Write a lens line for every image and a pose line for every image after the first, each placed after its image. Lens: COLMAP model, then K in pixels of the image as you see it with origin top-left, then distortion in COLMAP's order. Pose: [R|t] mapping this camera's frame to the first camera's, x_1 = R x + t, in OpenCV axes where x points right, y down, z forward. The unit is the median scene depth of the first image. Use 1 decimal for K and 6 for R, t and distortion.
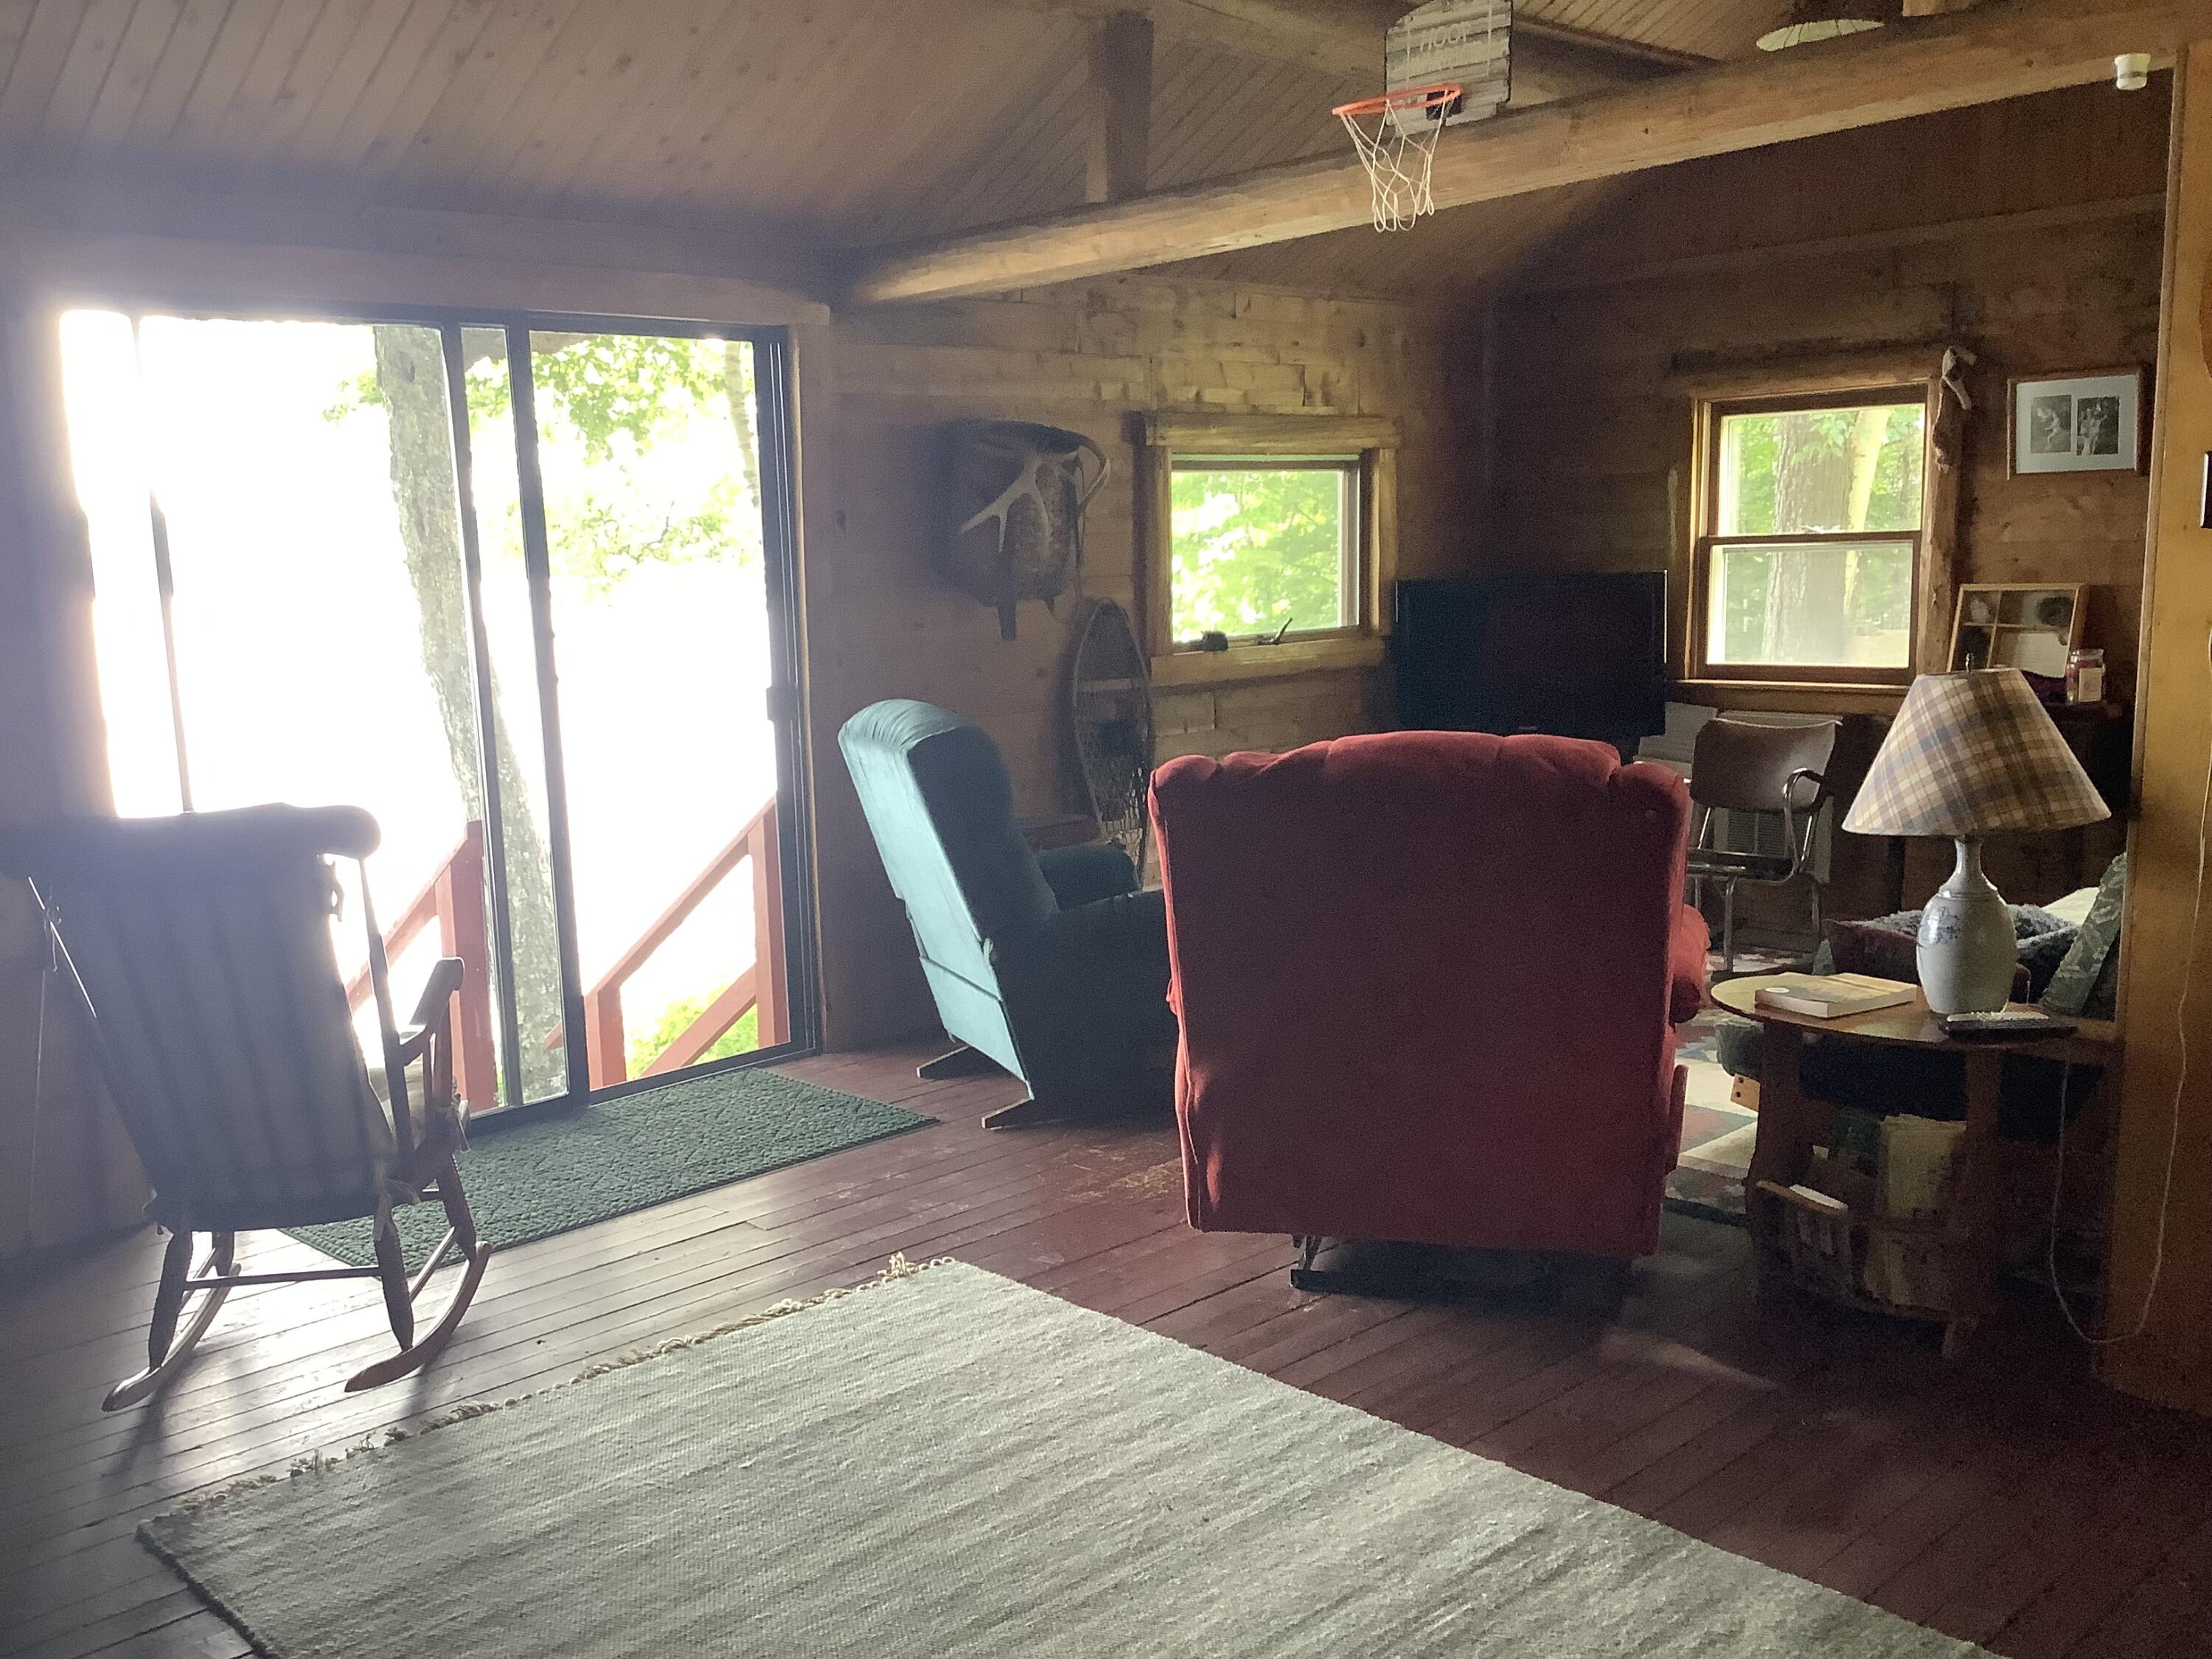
lens RADIAL K [[1993.3, 0, 1109.0], [0, 1993.3, 843.4], [0, 0, 1]] dist [0.078832, -0.152702]
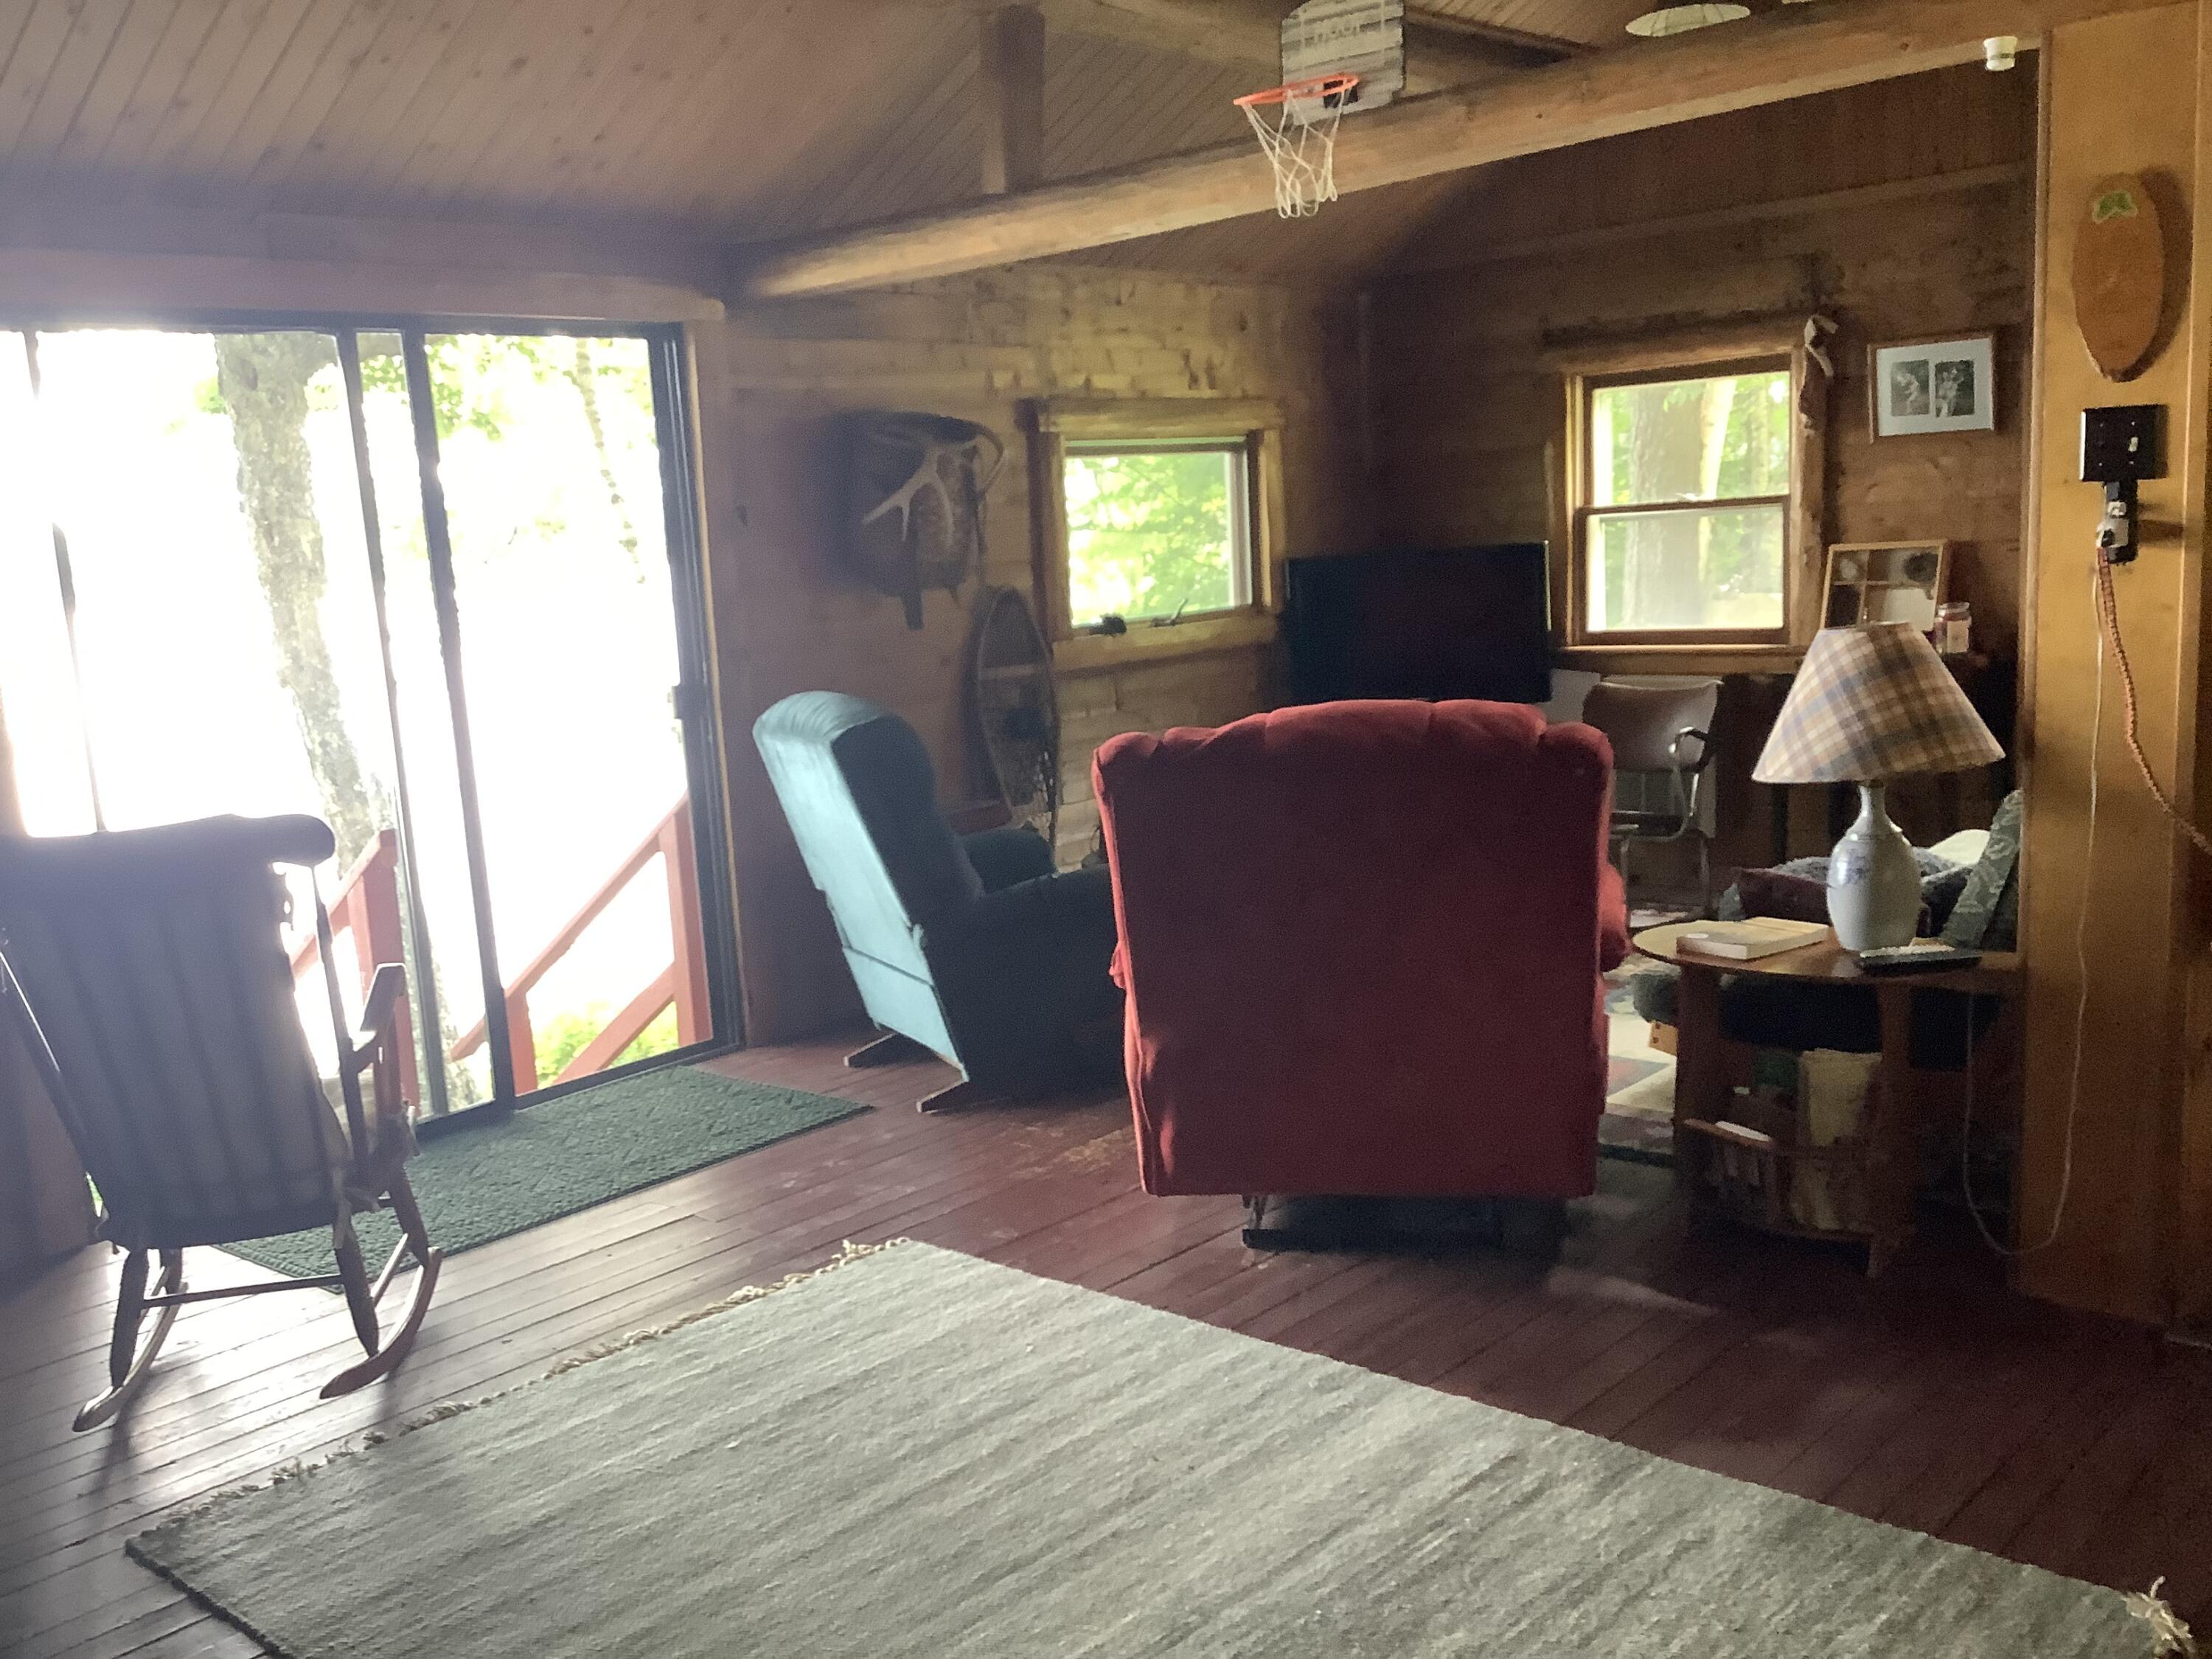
lens RADIAL K [[1993.3, 0, 1109.5], [0, 1993.3, 839.0], [0, 0, 1]] dist [0.078832, -0.152702]
pose [[0.997061, -0.041161, 0.064608, -0.034597], [0.040910, 0.999149, 0.005196, 0.004119], [-0.064767, -0.002538, 0.997897, -0.021057]]
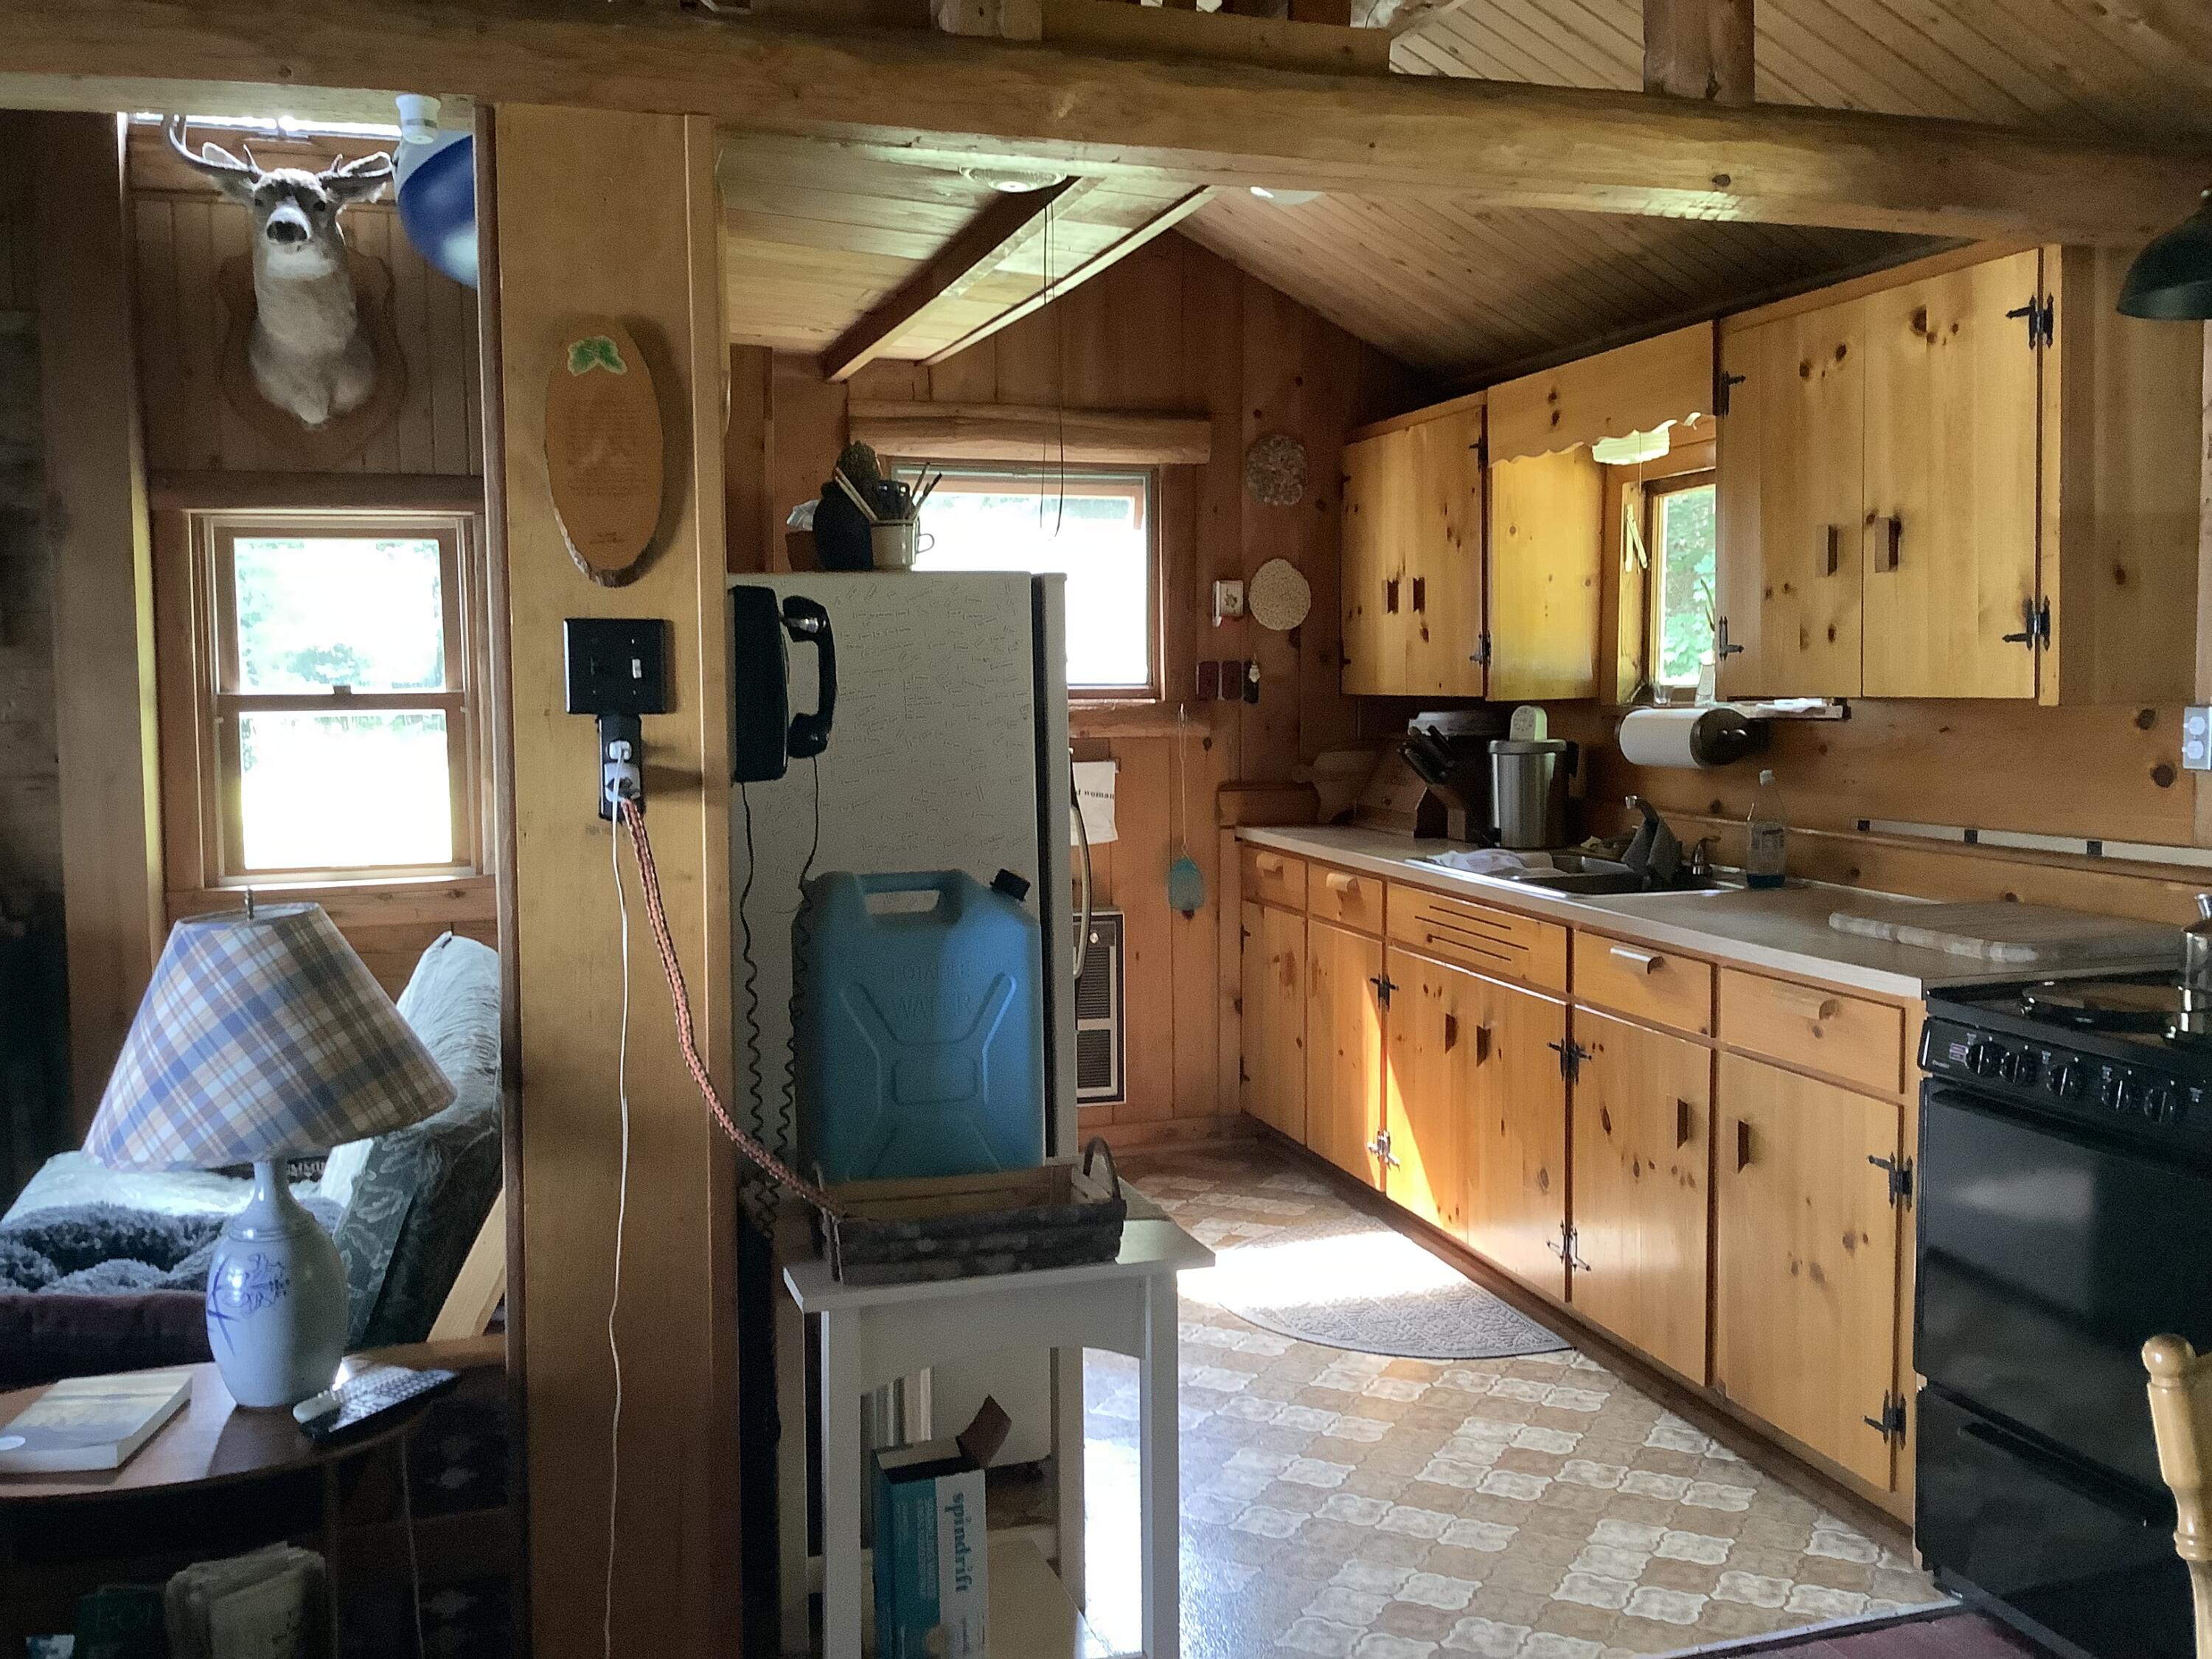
lens RADIAL K [[1993.3, 0, 1120.1], [0, 1993.3, 839.8], [0, 0, 1]] dist [0.078832, -0.152702]
pose [[0.428804, -0.051217, 0.901945, -0.062456], [0.131401, 0.991310, -0.006179, -0.056548], [-0.893790, 0.121166, 0.431808, 0.360900]]
